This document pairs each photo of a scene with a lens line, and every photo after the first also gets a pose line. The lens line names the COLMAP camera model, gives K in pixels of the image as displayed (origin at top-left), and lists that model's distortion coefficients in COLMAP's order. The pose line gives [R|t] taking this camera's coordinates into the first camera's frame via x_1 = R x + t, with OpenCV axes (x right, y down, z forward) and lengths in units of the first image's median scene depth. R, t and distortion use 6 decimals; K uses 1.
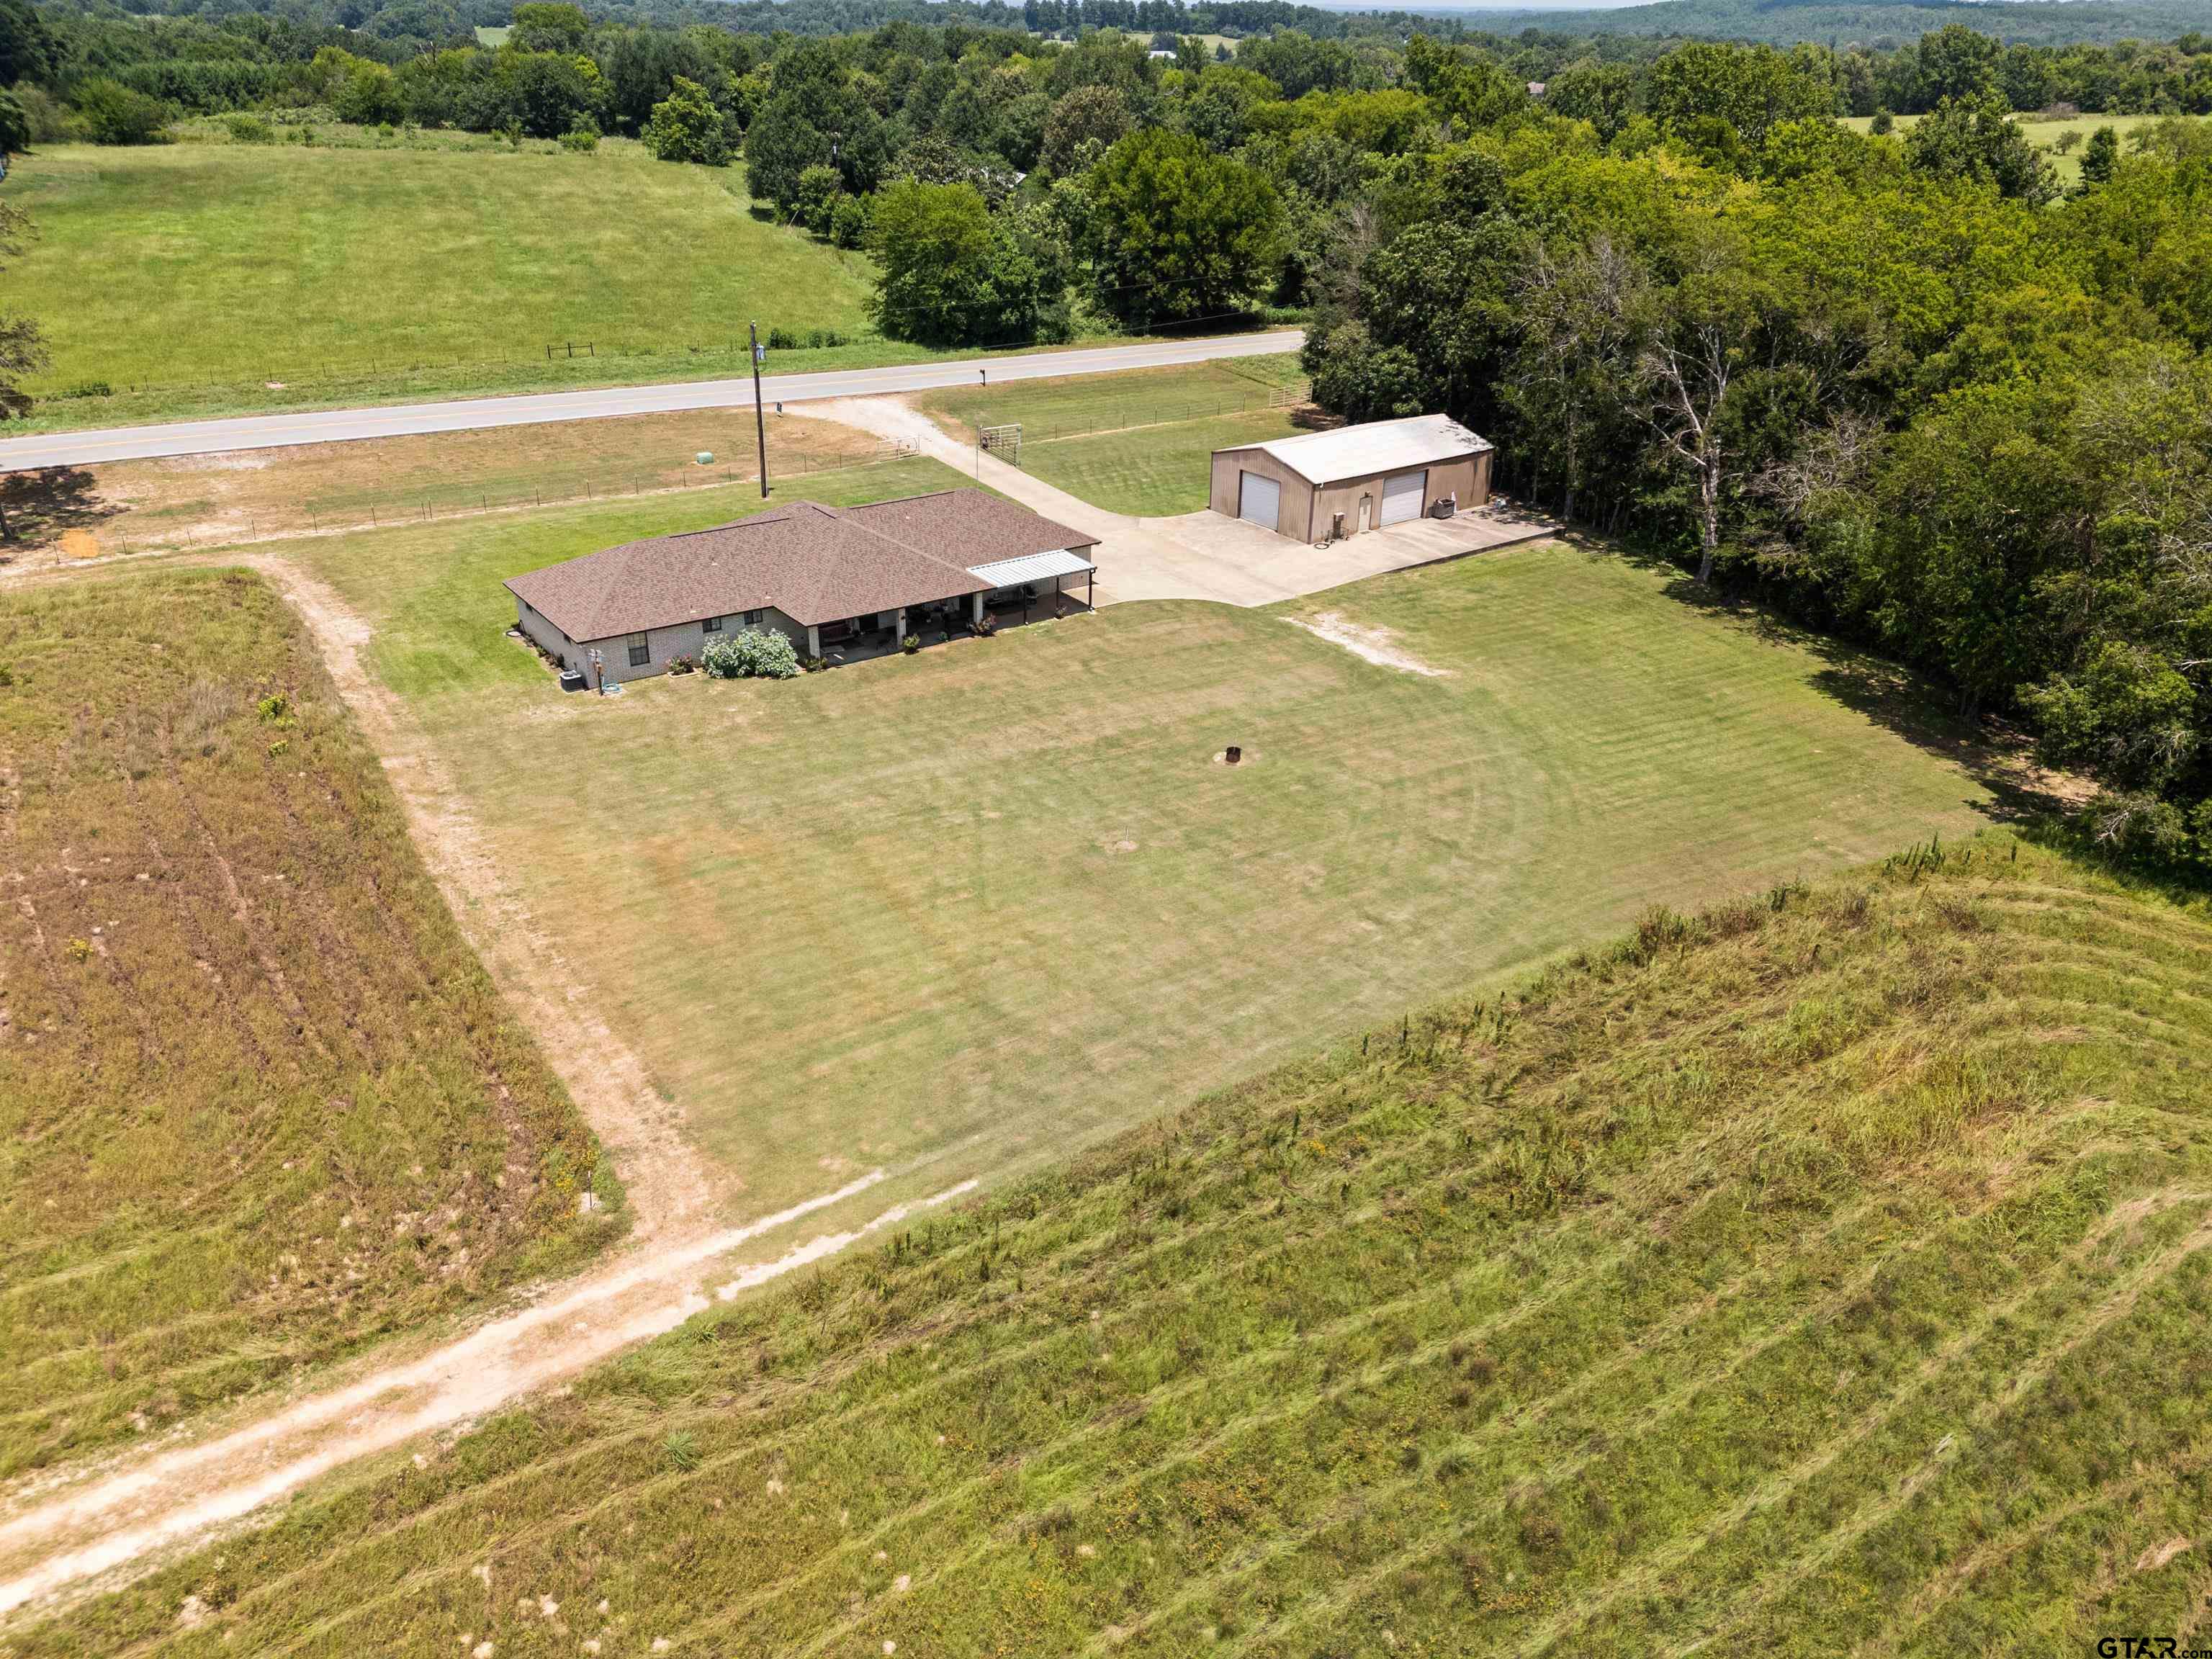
lens RADIAL K [[1600.3, 0, 1097.8], [0, 1600.3, 823.2], [0, 0, 1]] dist [0.102938, -0.129044]
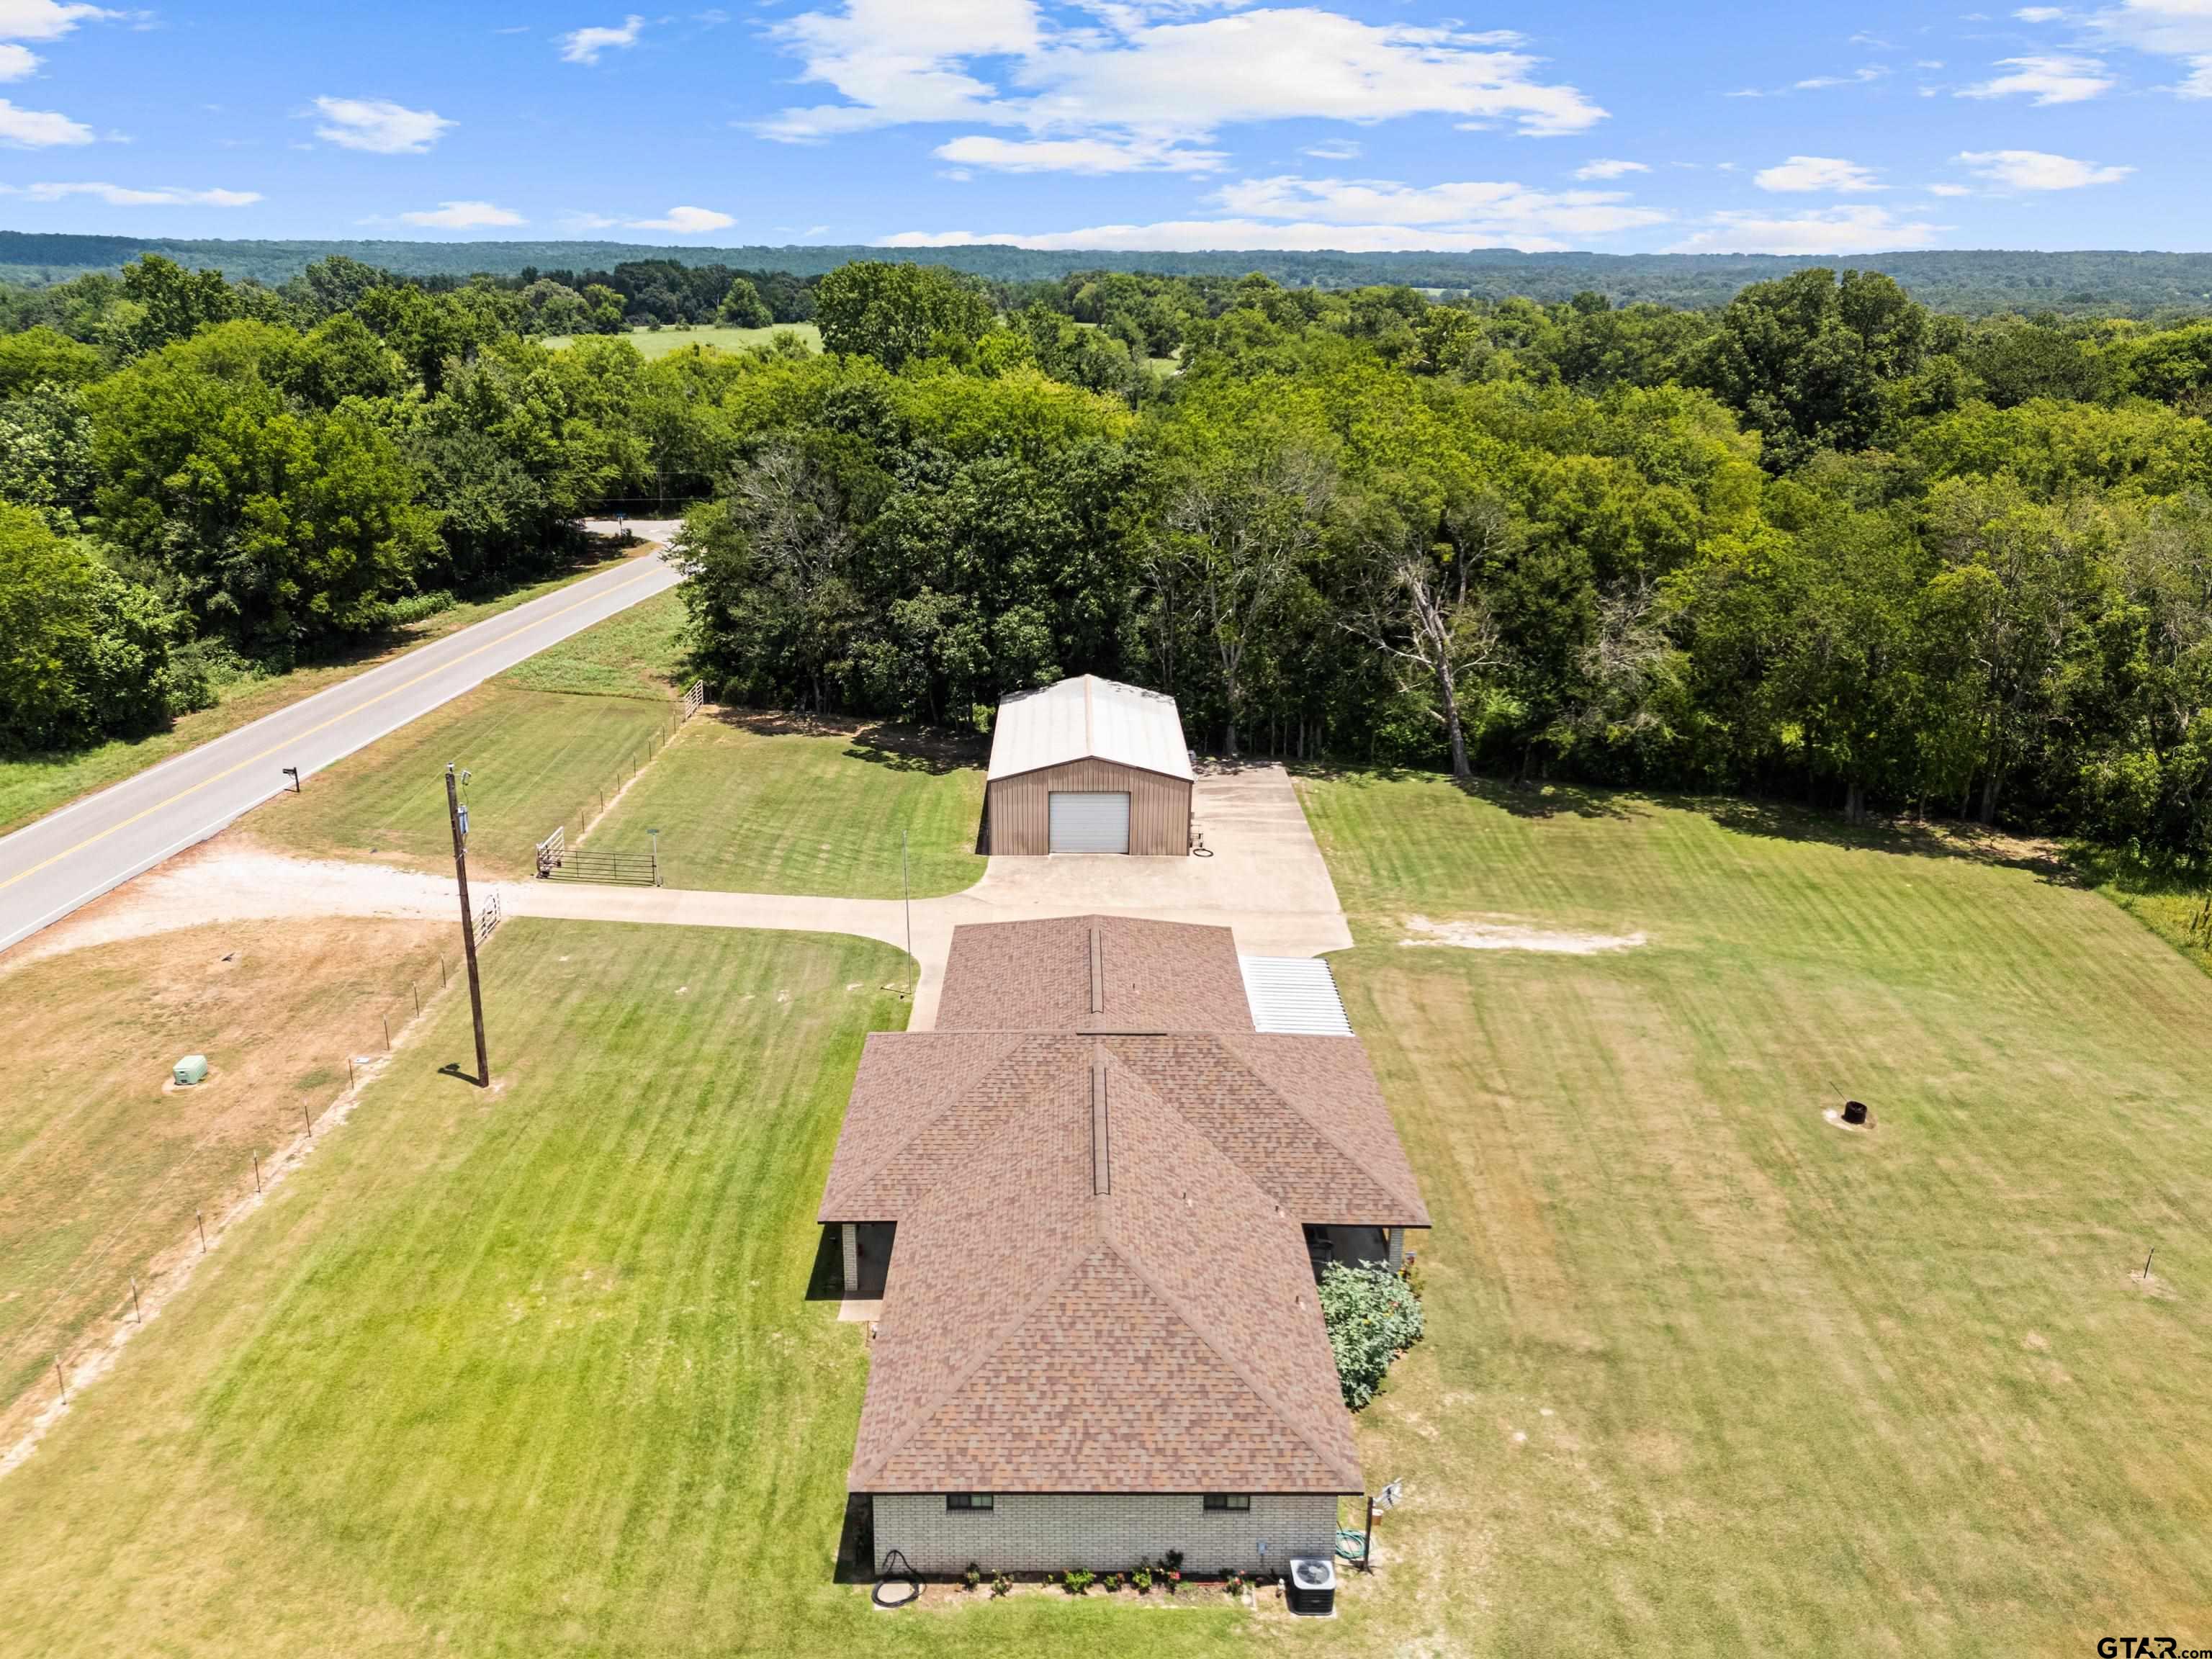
lens RADIAL K [[1600.3, 0, 1097.8], [0, 1600.3, 823.2], [0, 0, 1]] dist [0.102938, -0.129044]
pose [[0.581724, -0.270417, 0.767119, -0.652285], [0.364538, 0.929773, 0.051317, -0.328311], [-0.727124, 0.249792, 0.639449, 0.718707]]
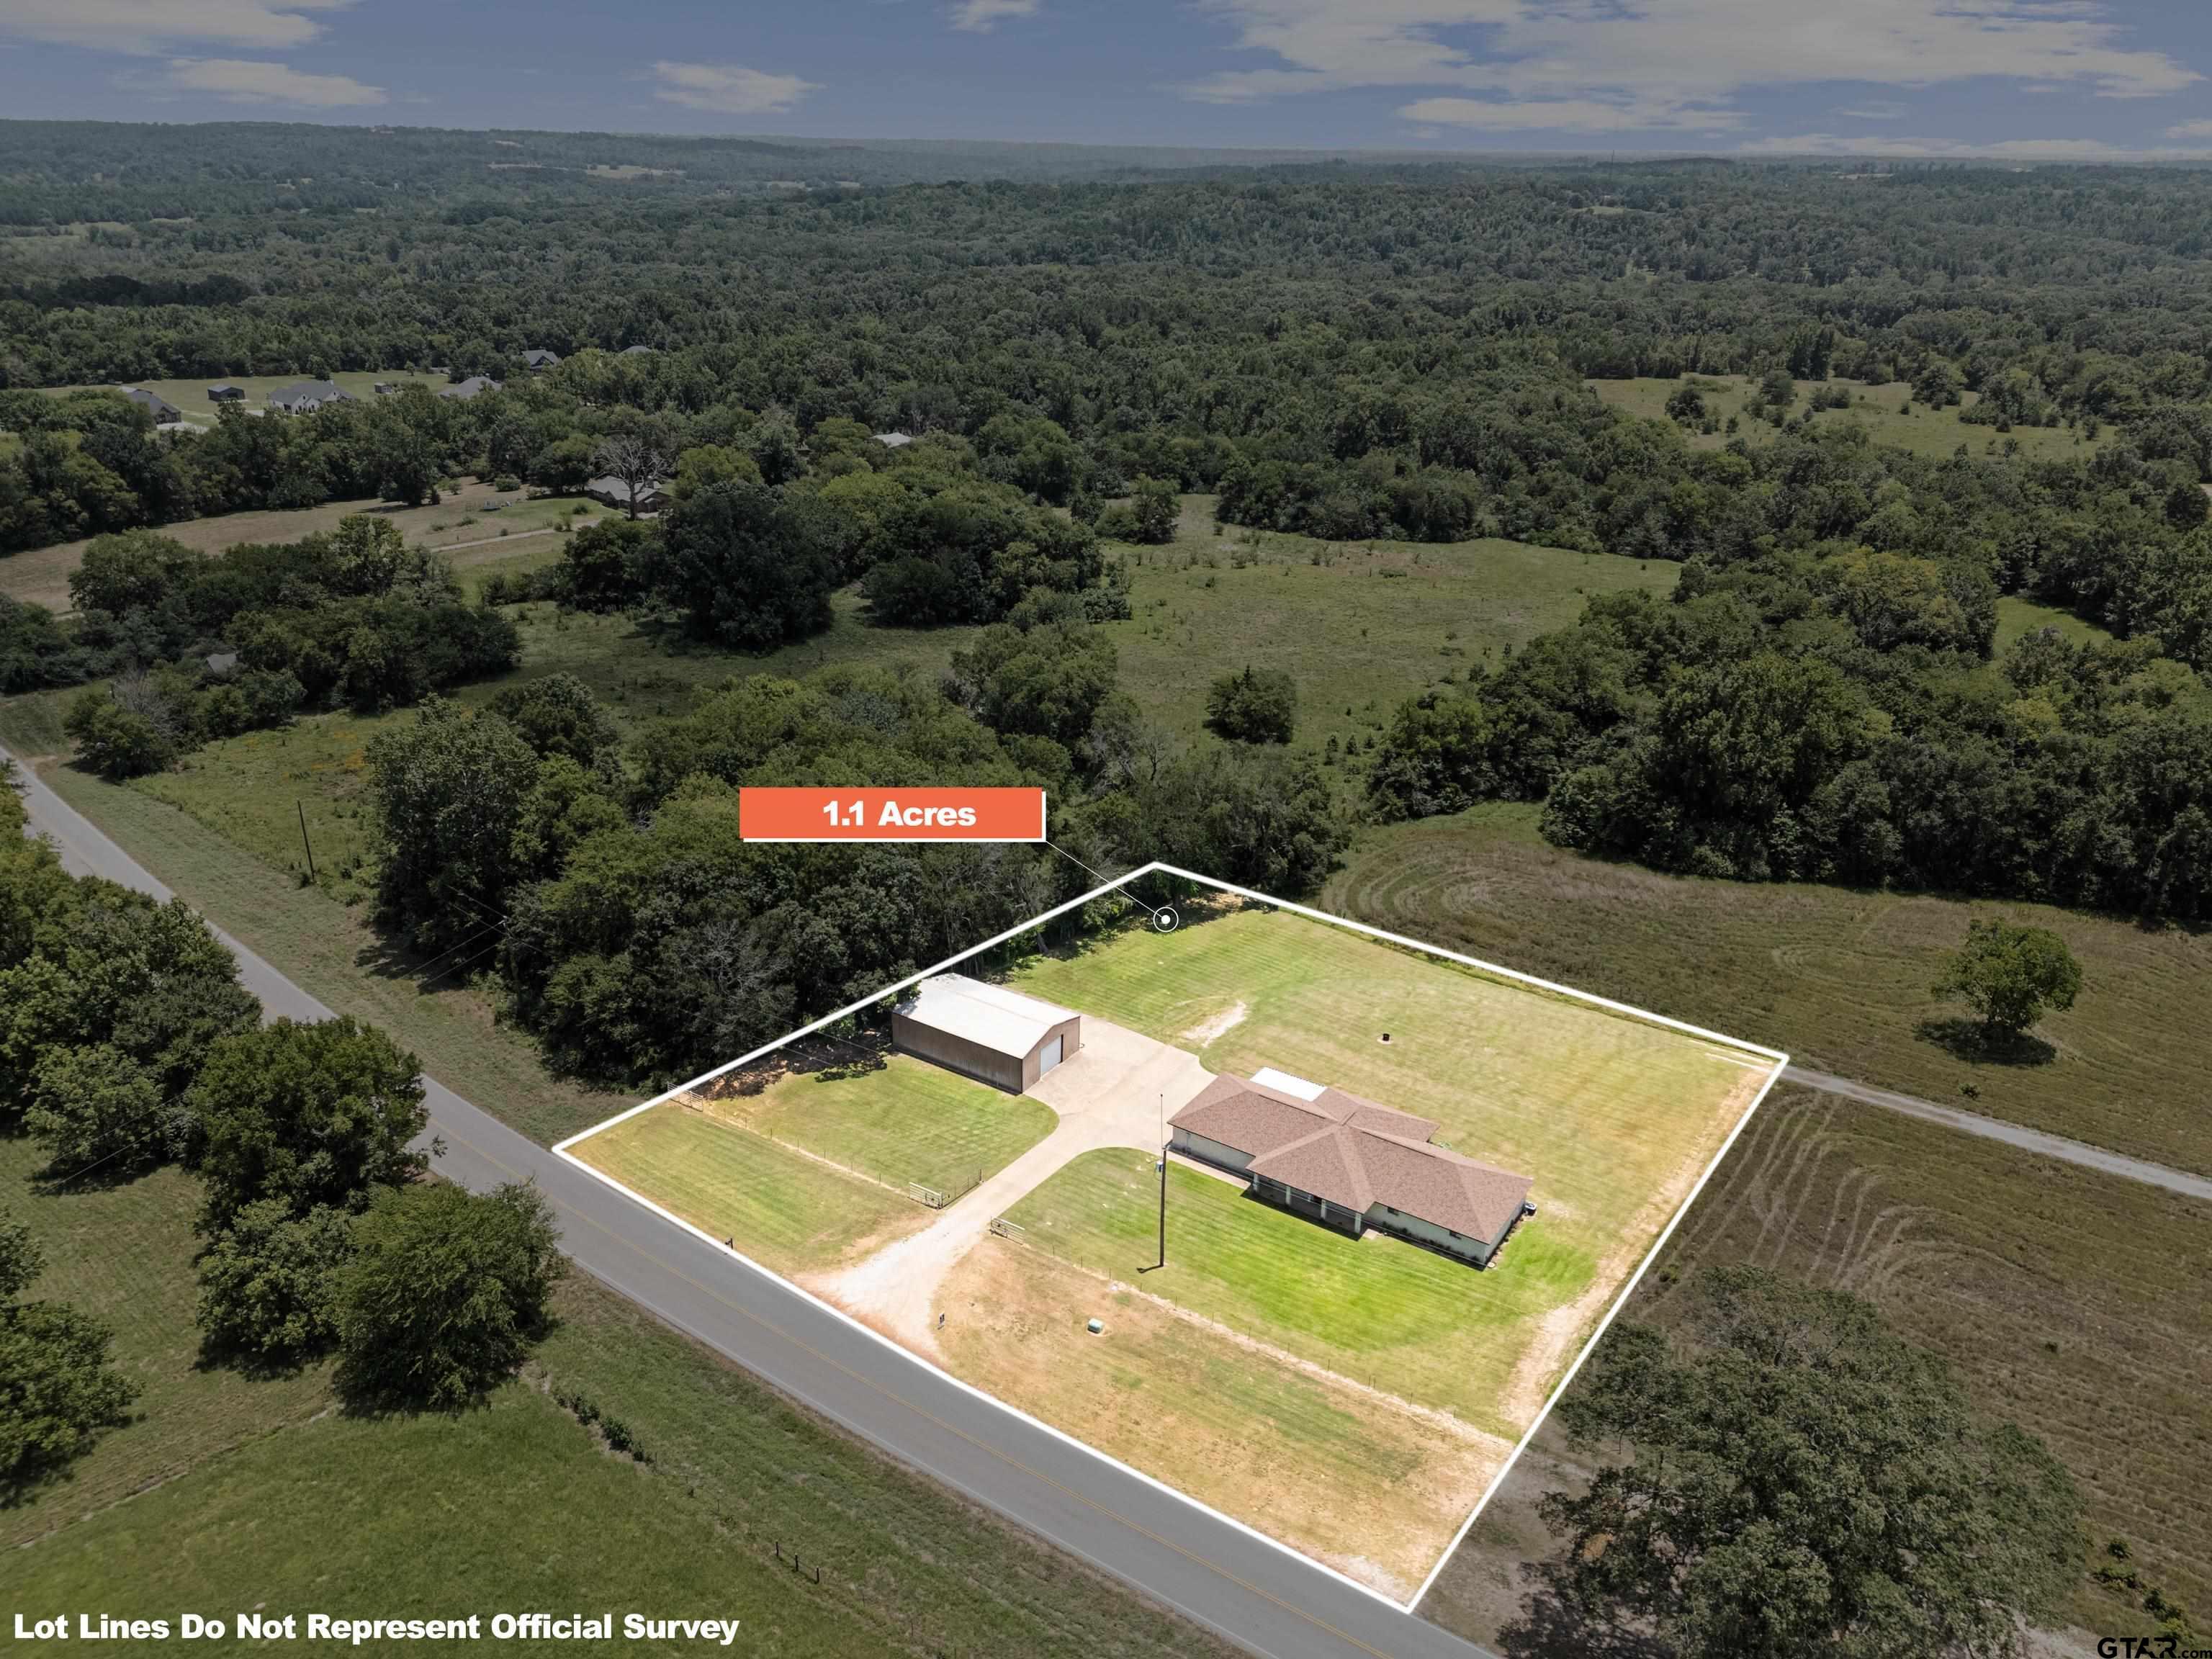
lens RADIAL K [[1600.3, 0, 1097.8], [0, 1600.3, 823.2], [0, 0, 1]] dist [0.102938, -0.129044]
pose [[-0.347044, -0.376407, 0.858999, -1.563406], [0.401929, 0.767855, 0.498851, -1.525683], [-0.847357, 0.518379, -0.115191, 1.412086]]
